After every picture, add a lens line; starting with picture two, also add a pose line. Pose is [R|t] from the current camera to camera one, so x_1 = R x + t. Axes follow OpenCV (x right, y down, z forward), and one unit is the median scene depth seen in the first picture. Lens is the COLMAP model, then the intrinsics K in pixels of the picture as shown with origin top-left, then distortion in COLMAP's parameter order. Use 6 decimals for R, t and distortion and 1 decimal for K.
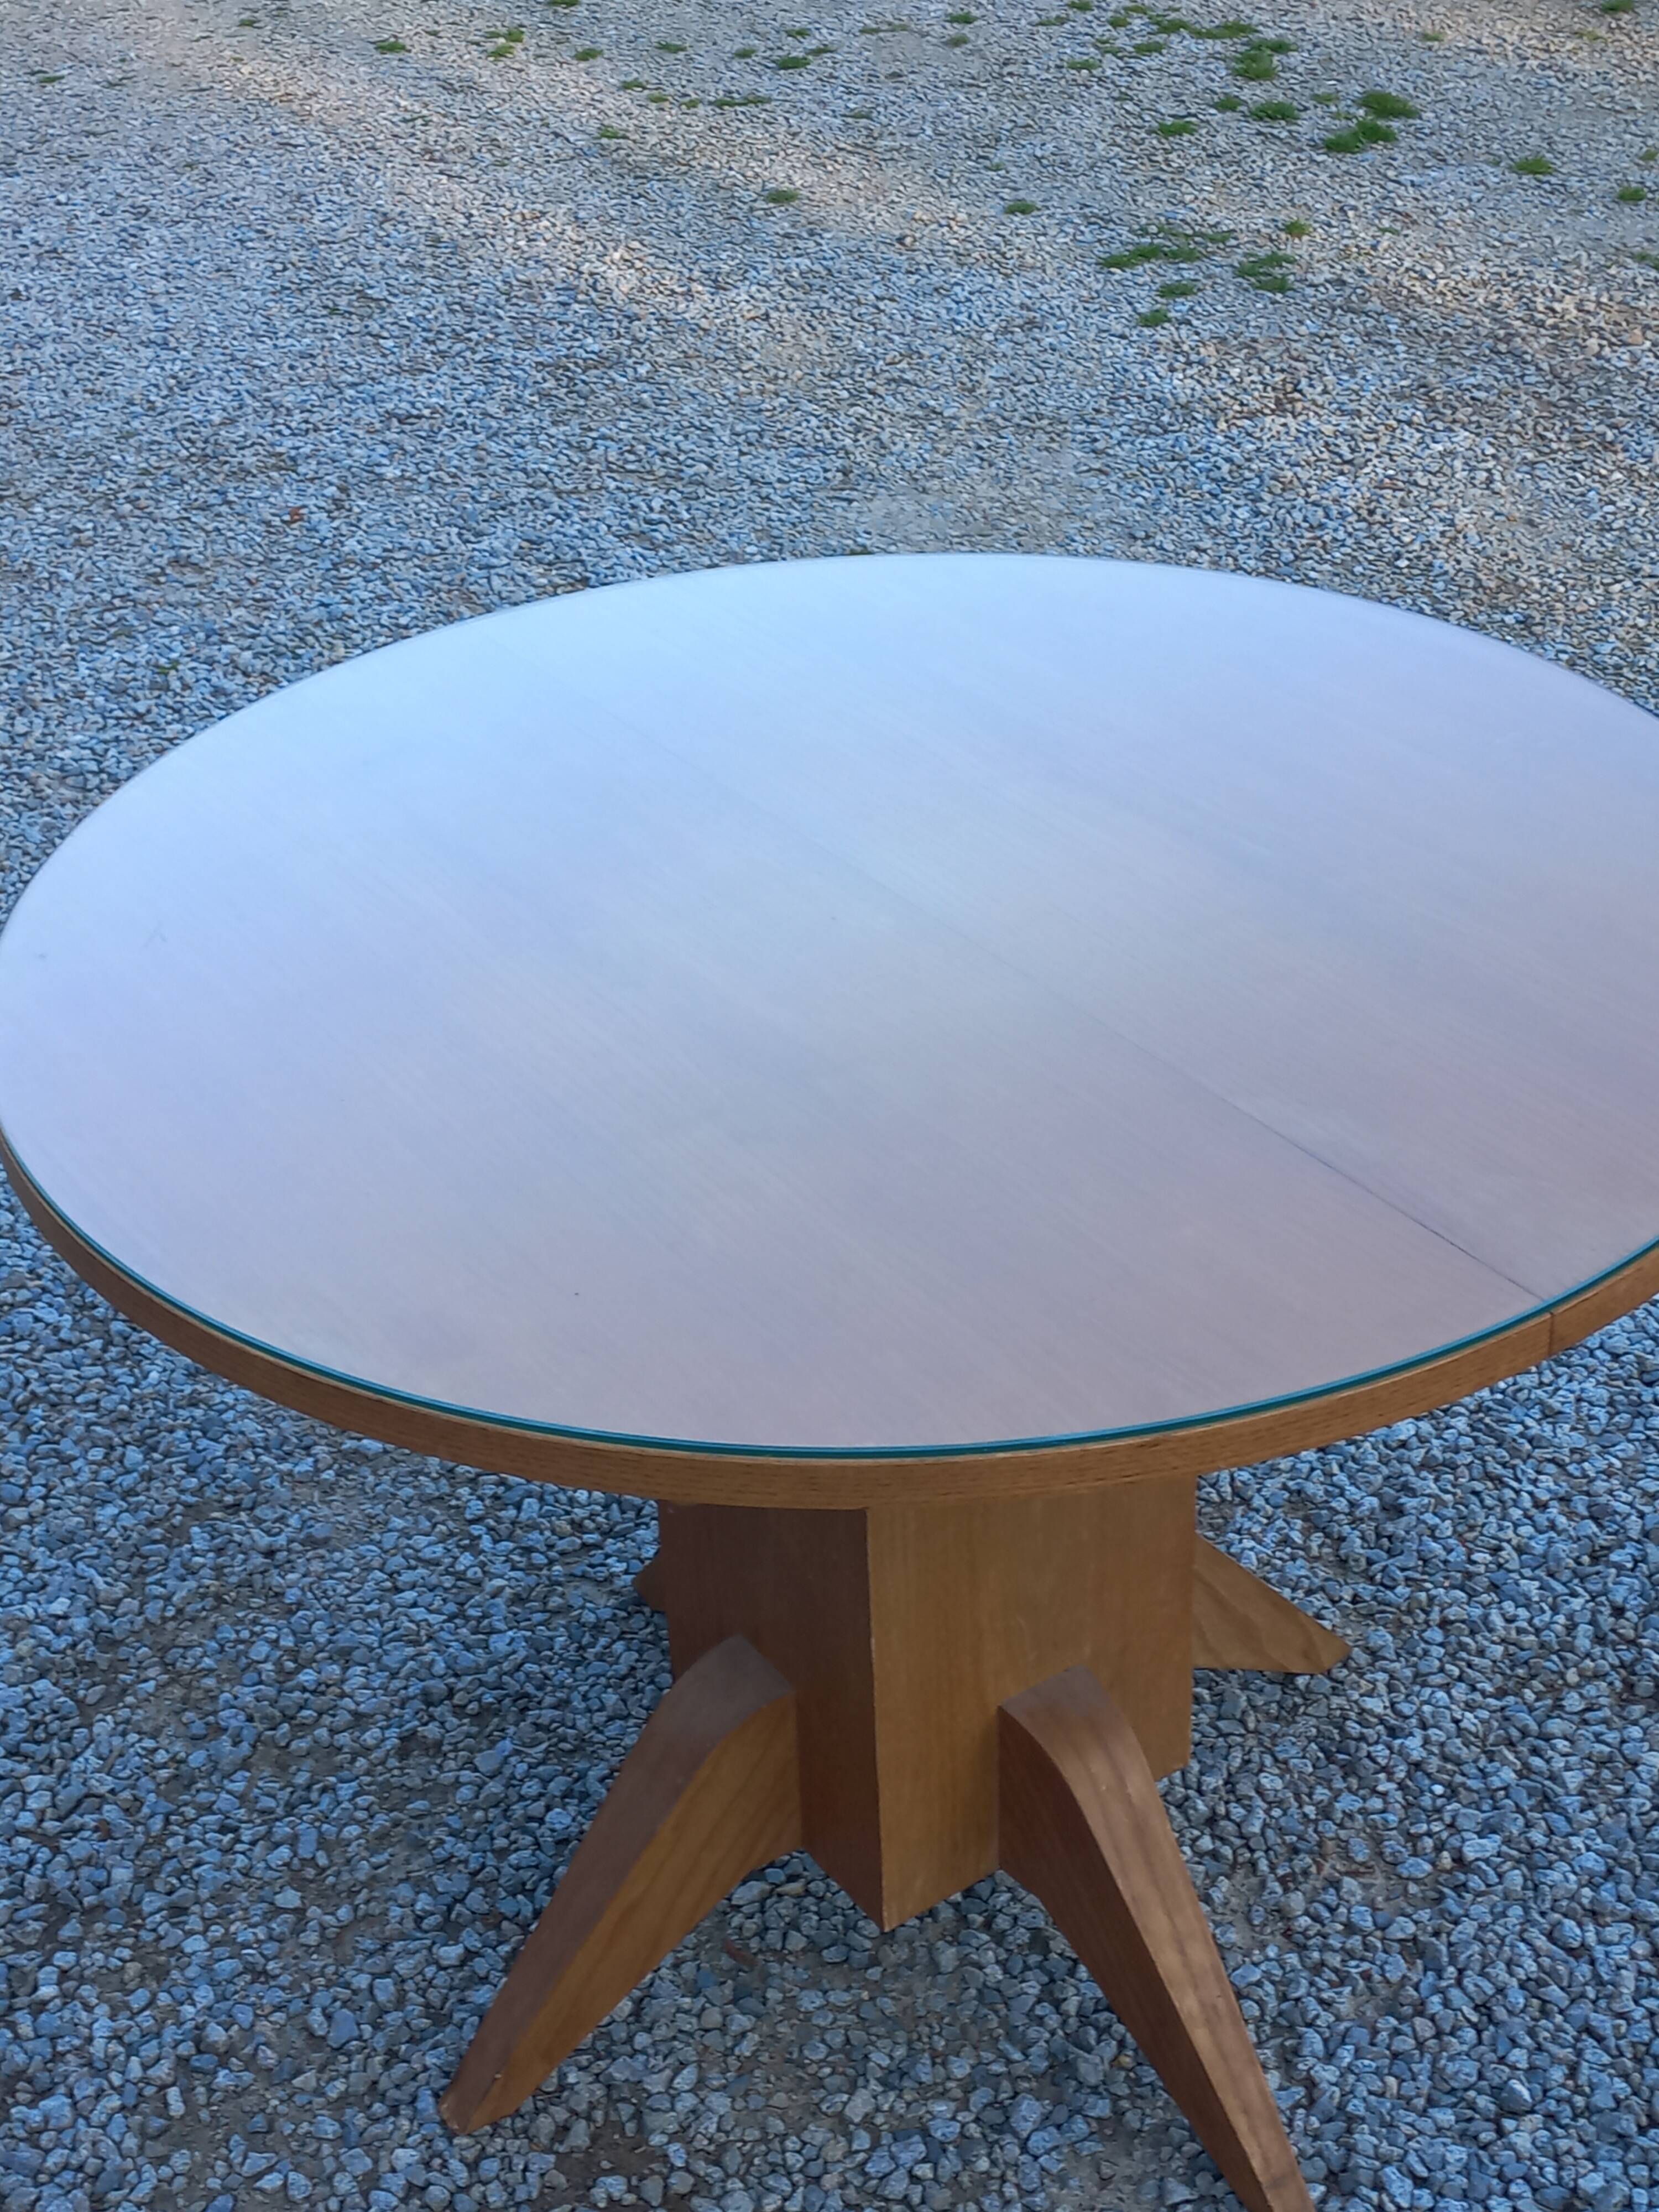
lens RADIAL K [[3092.6, 0, 832.9], [0, 3092.6, 1103.9], [0, 0, 1]] dist [0.108119, -0.140755]
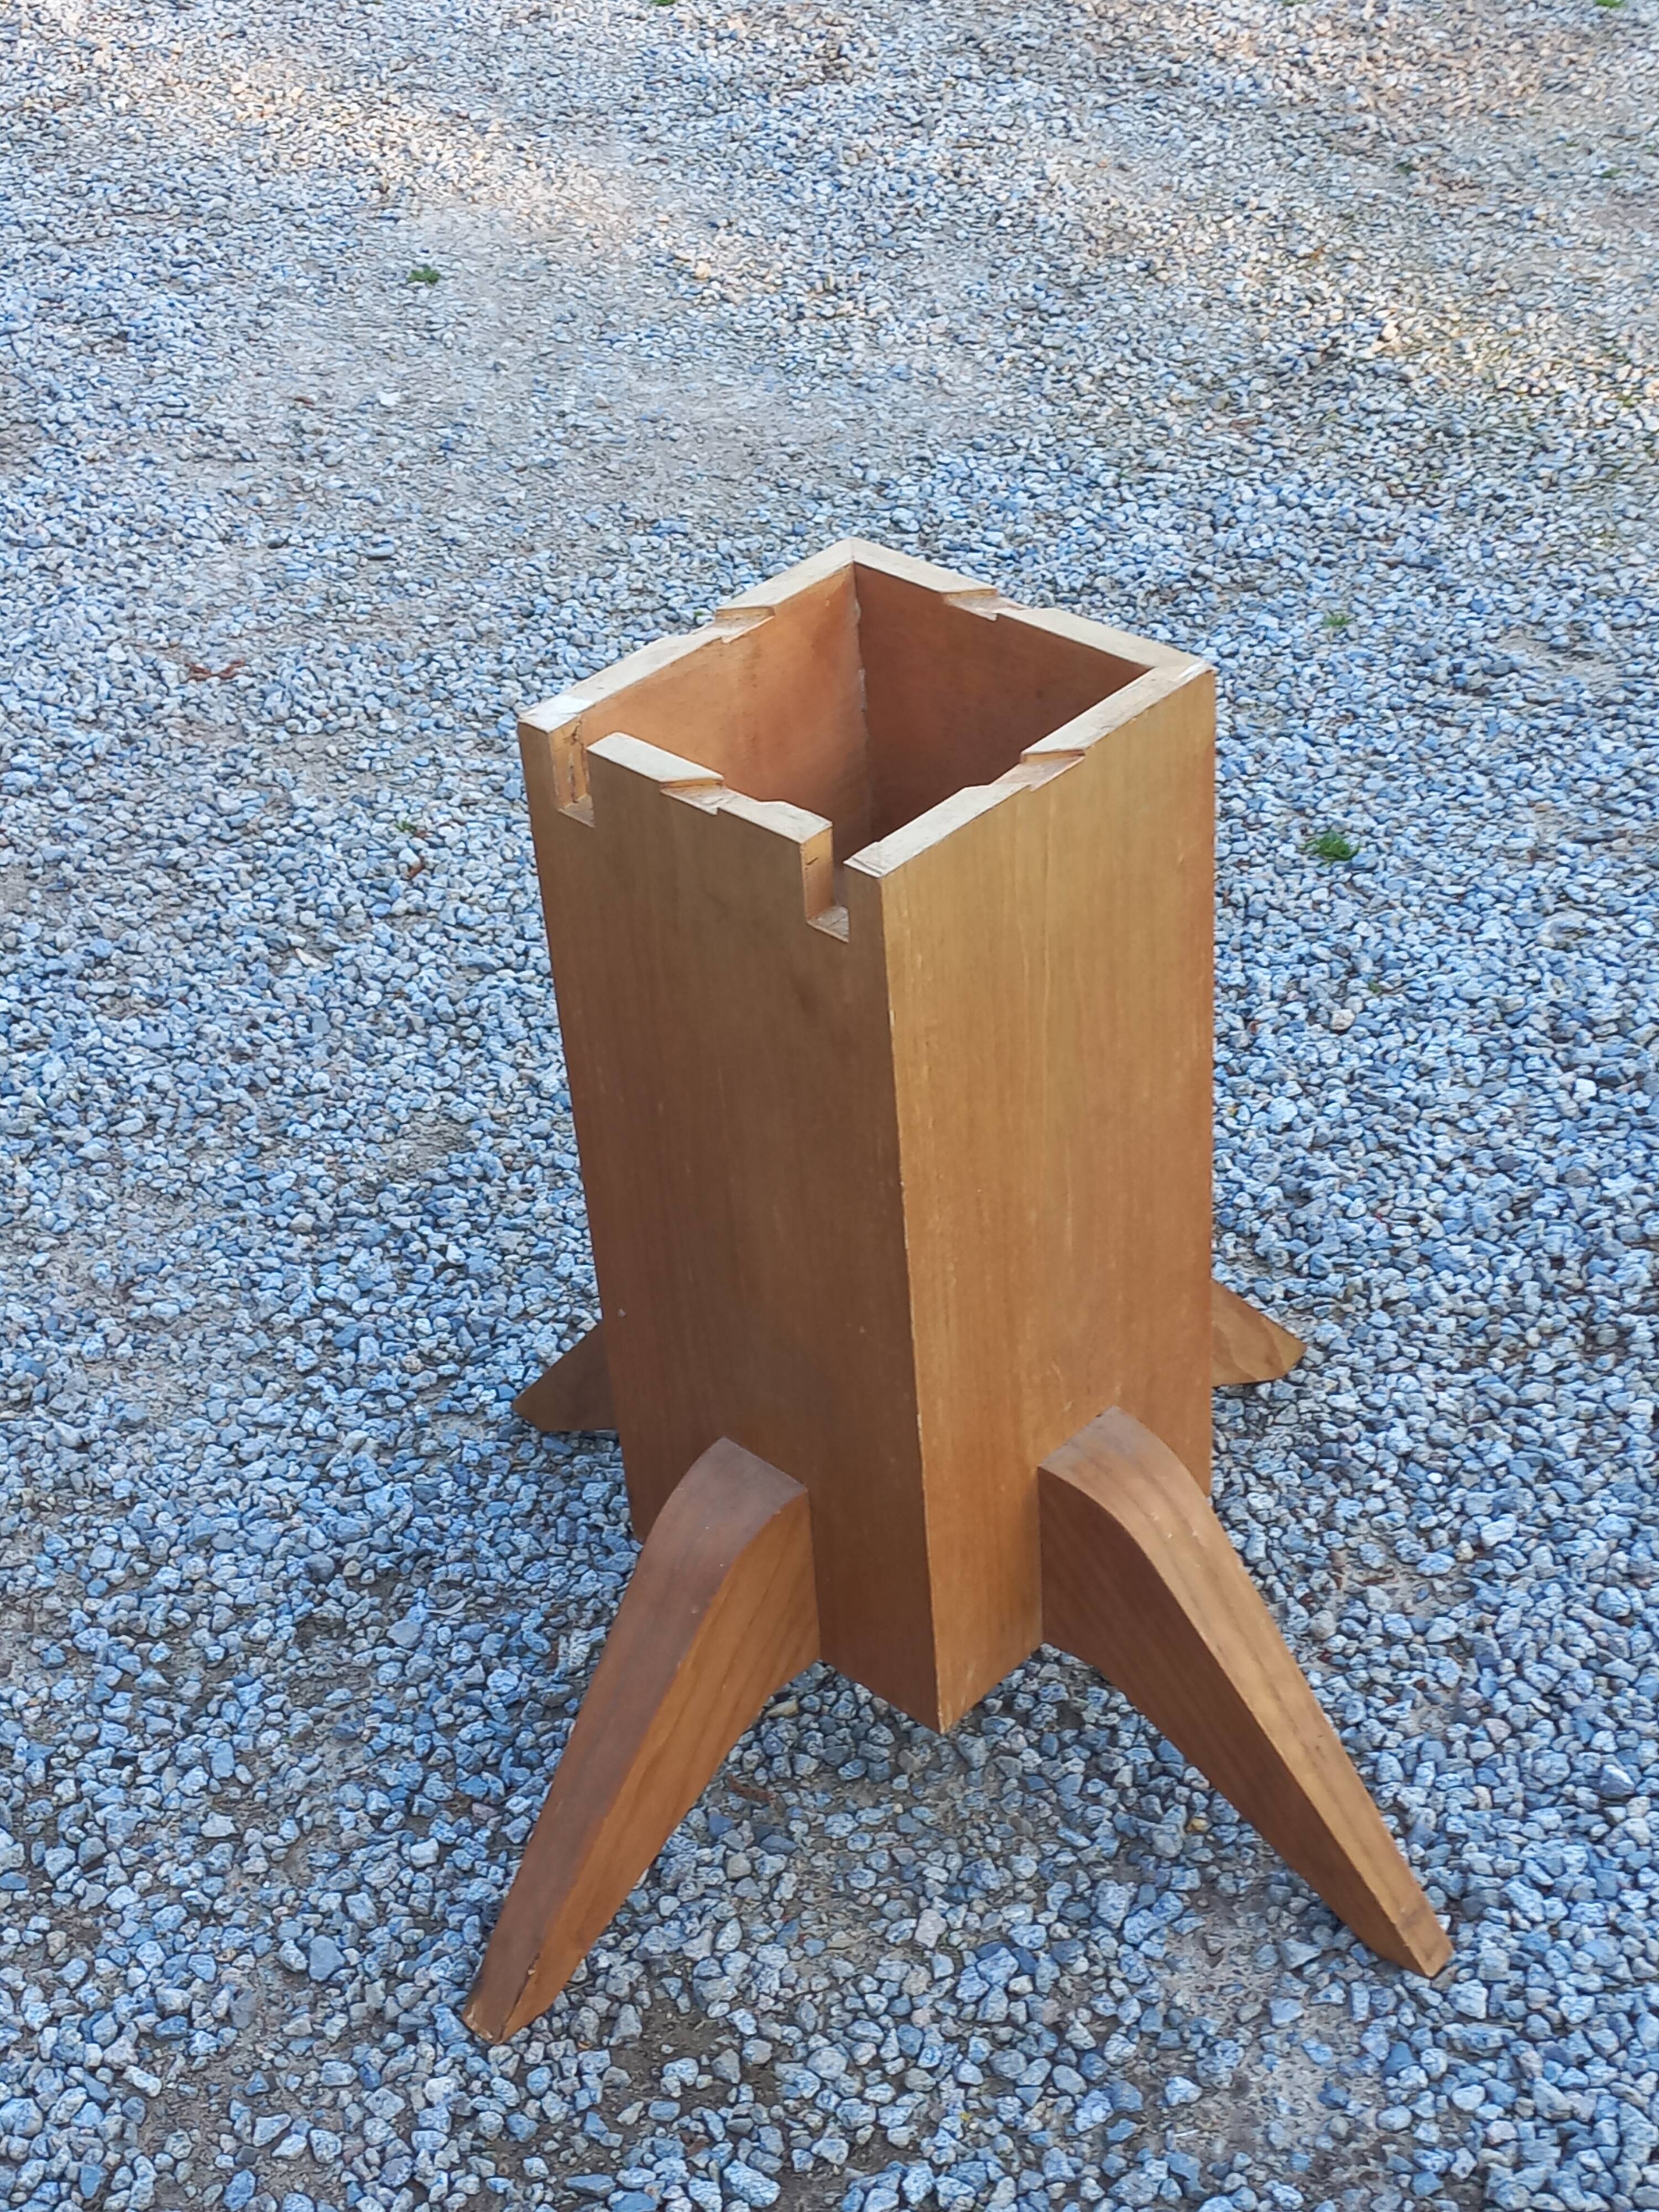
lens RADIAL K [[3130.9, 0, 830.2], [0, 3130.9, 1073.7], [0, 0, 1]] dist [0.108616, -0.133004]
pose [[0.975123, -0.149644, 0.163531, -0.112113], [0.139343, 0.987564, 0.072811, 0.006384], [-0.172393, -0.048213, 0.983848, 0.104899]]
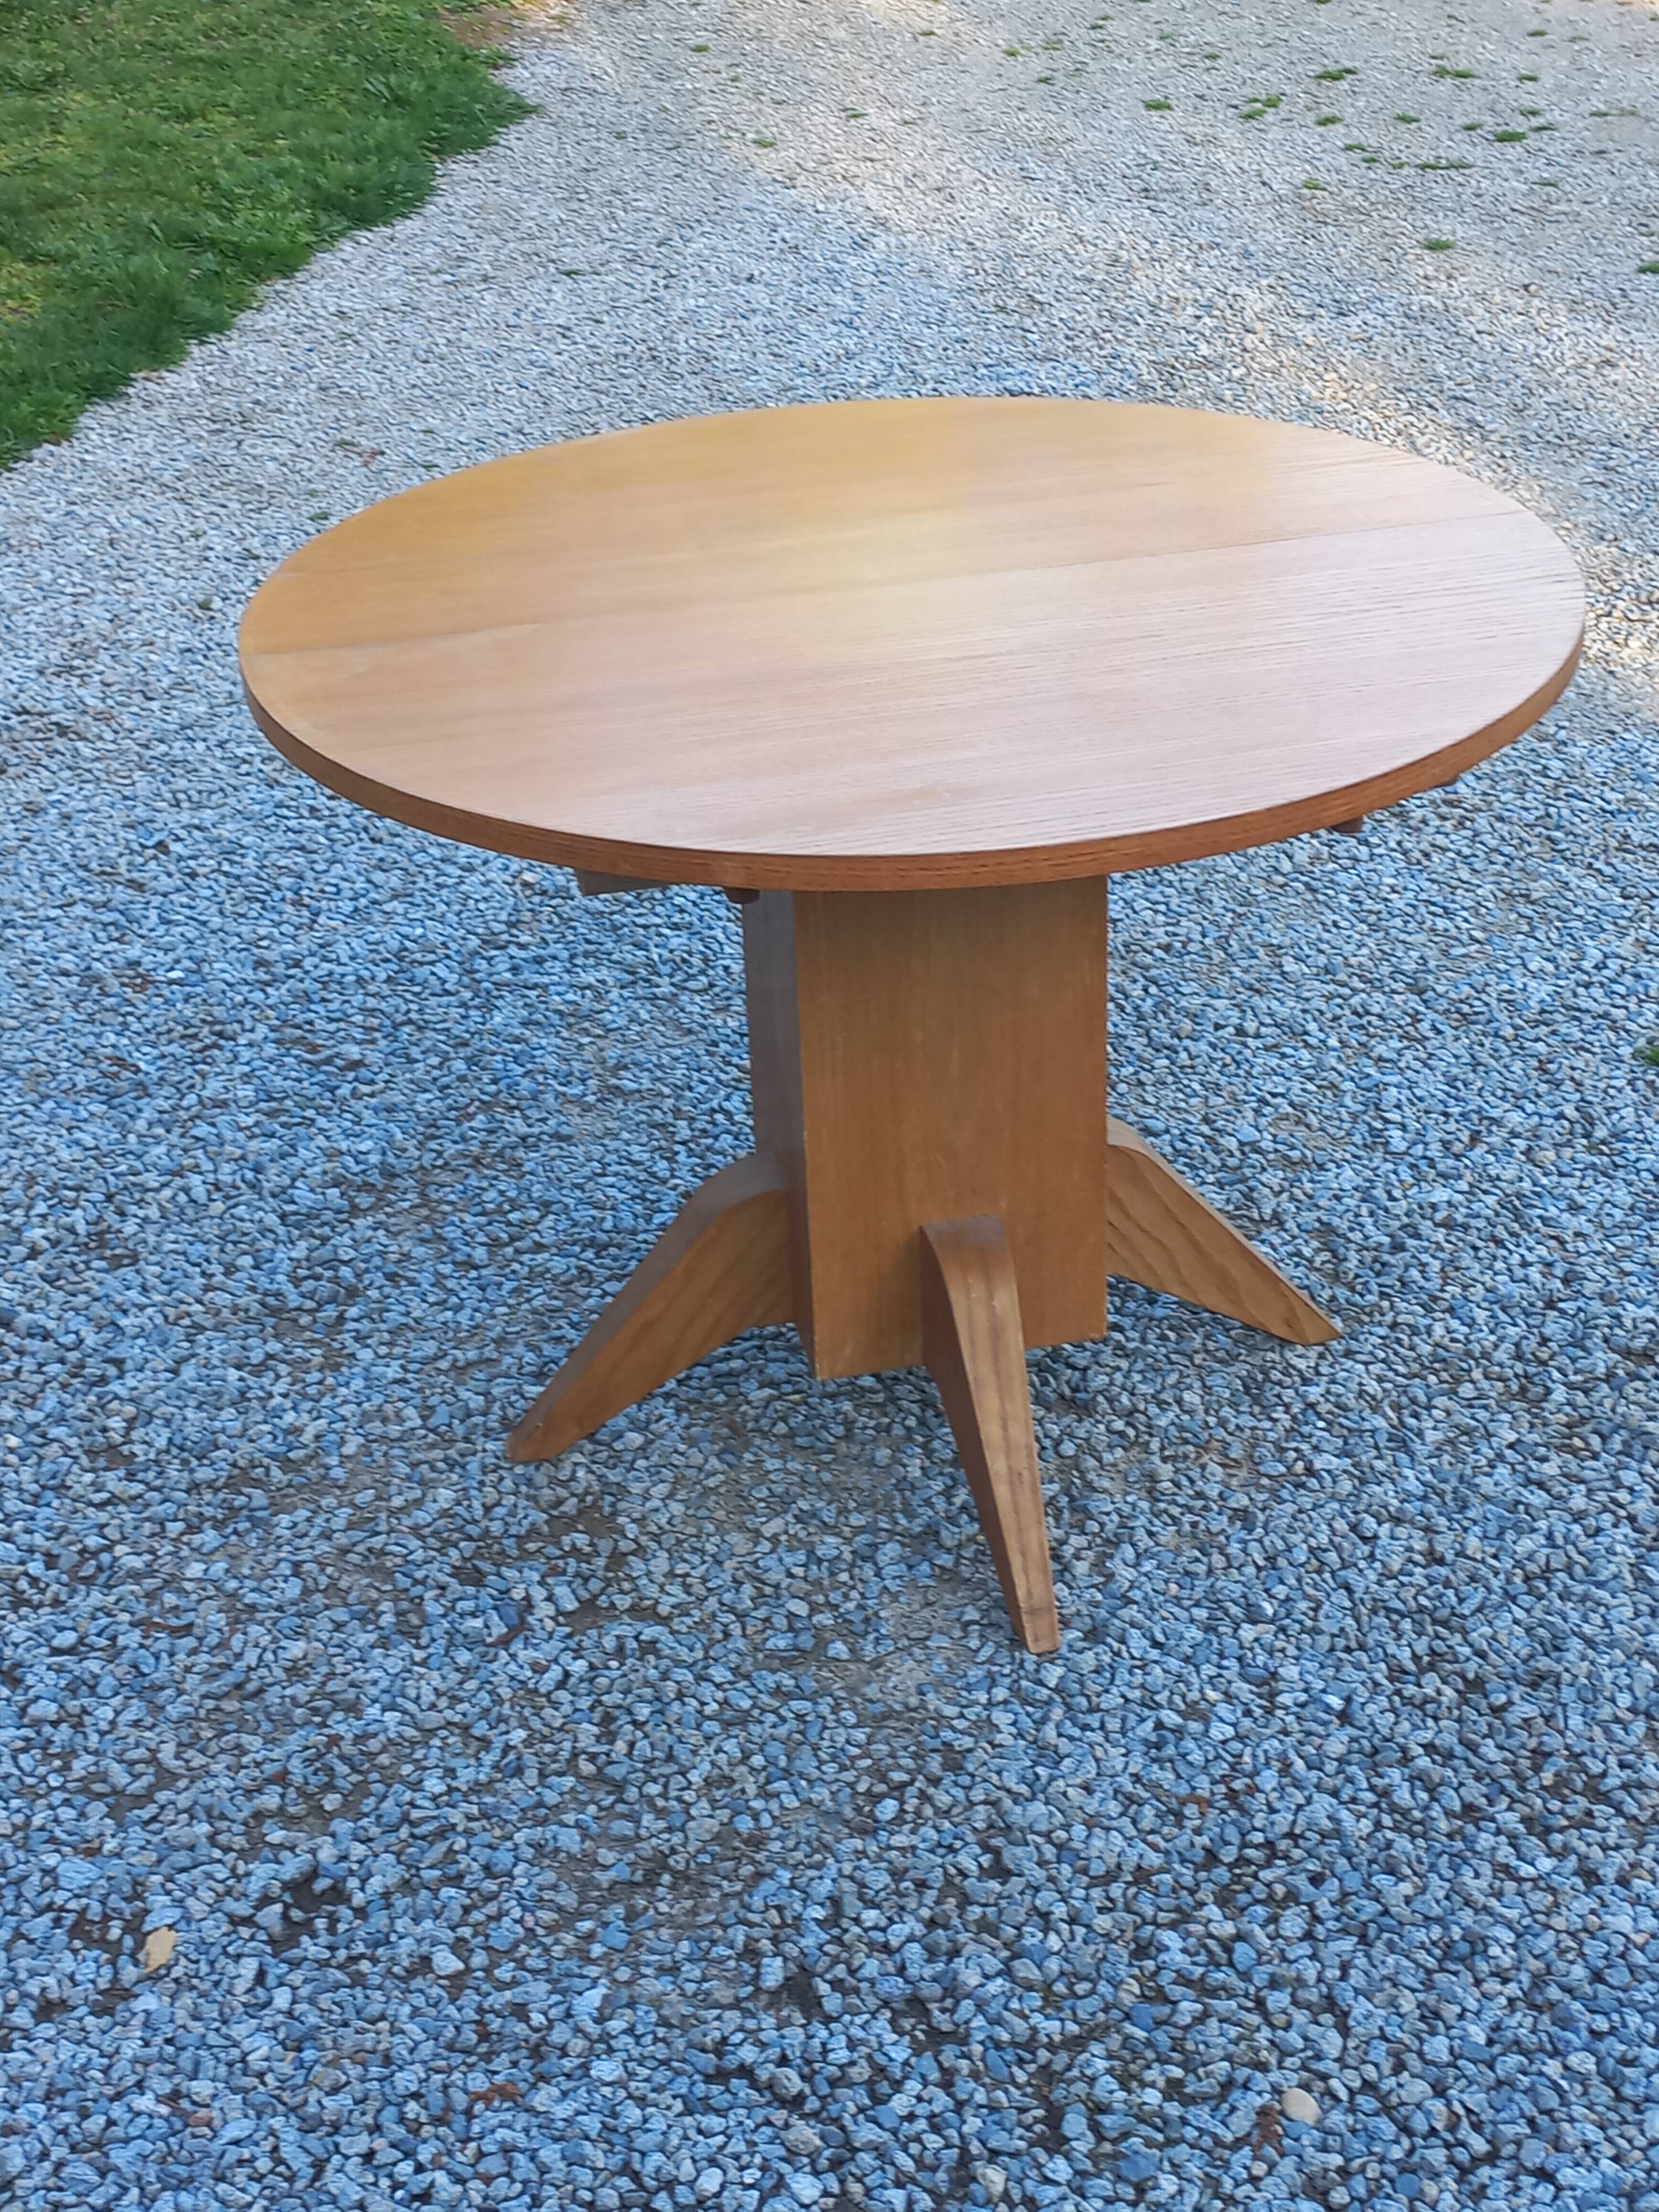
lens RADIAL K [[3092.6, 0, 832.9], [0, 3092.6, 1103.9], [0, 0, 1]] dist [0.108119, -0.140755]
pose [[0.950415, 0.150887, -0.271926, 0.307958], [-0.160937, 0.986852, -0.014907, 0.137015], [0.266102, 0.057931, 0.962203, -0.221596]]
